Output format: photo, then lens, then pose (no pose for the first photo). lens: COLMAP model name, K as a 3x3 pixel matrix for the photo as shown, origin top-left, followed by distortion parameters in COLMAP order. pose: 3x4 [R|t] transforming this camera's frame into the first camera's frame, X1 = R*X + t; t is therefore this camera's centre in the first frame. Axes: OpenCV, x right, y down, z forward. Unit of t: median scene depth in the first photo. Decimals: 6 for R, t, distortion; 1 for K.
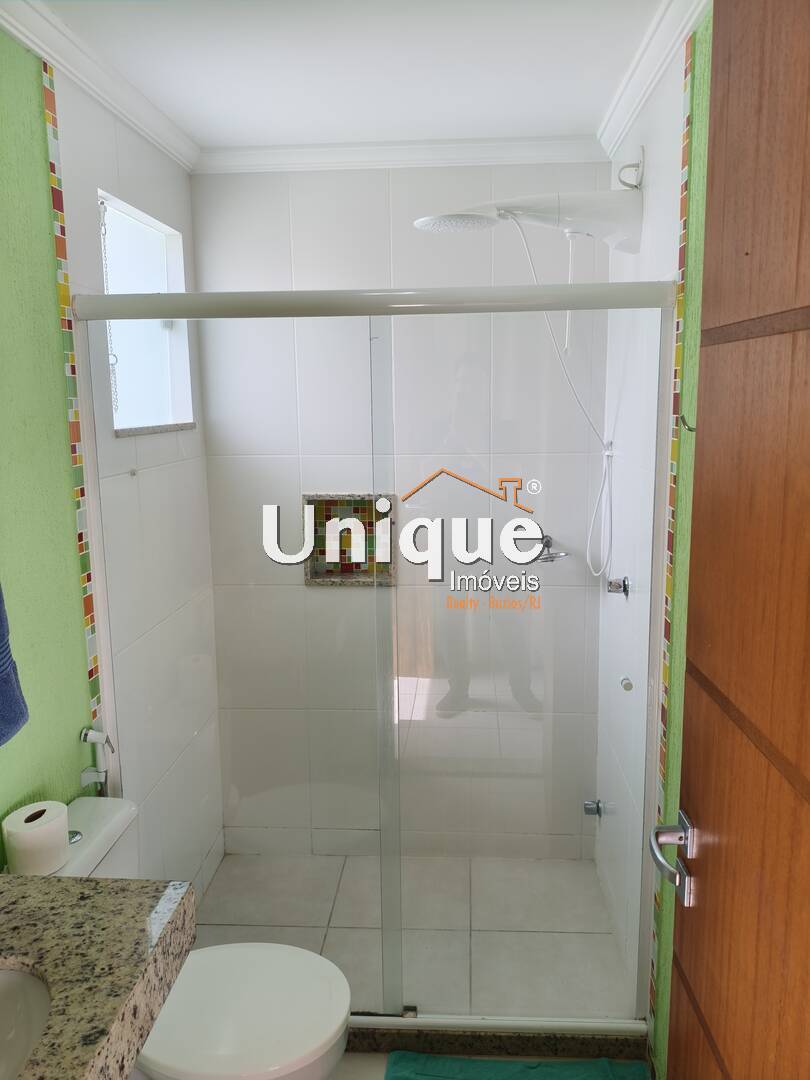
lens RADIAL K [[828.8, 0, 406.9], [0, 828.8, 560.3], [0, 0, 1]] dist [0.016113, -0.043059]
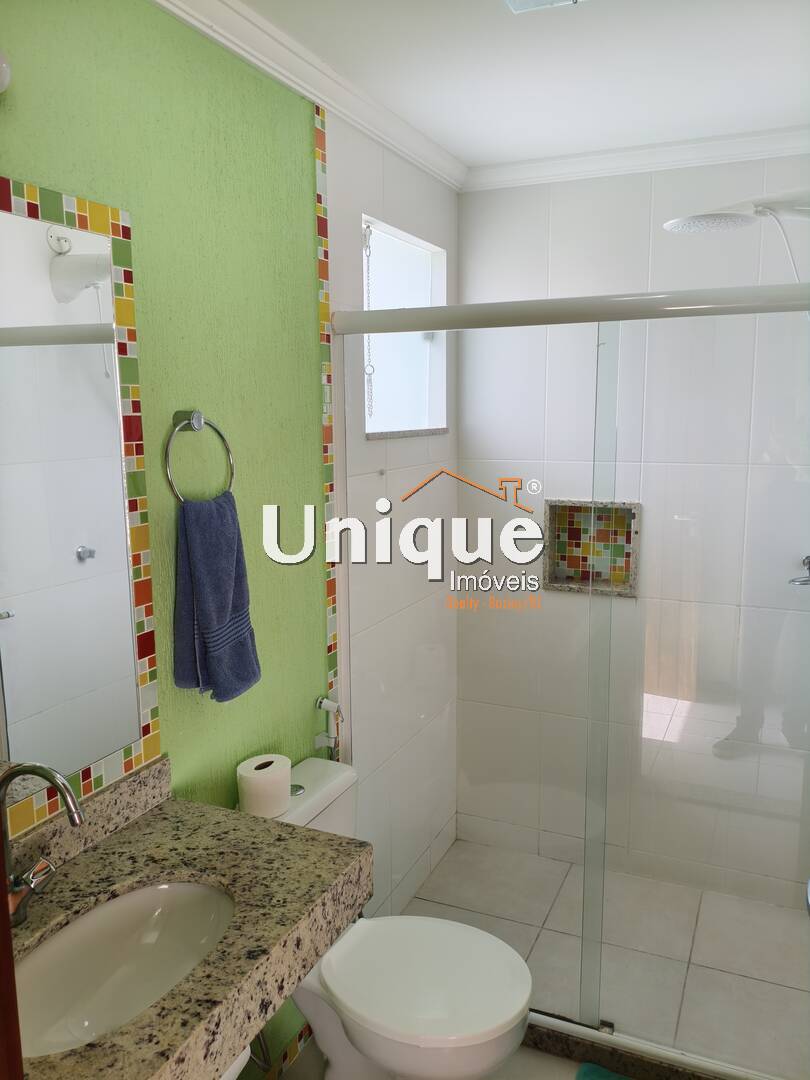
lens RADIAL K [[828.8, 0, 417.0], [0, 828.8, 568.6], [0, 0, 1]] dist [0.016113, -0.043059]
pose [[0.935853, 0.074083, -0.344516, 0.105573], [-0.073642, 0.997181, 0.014385, 0.002598], [0.344610, 0.011909, 0.938670, -0.011292]]
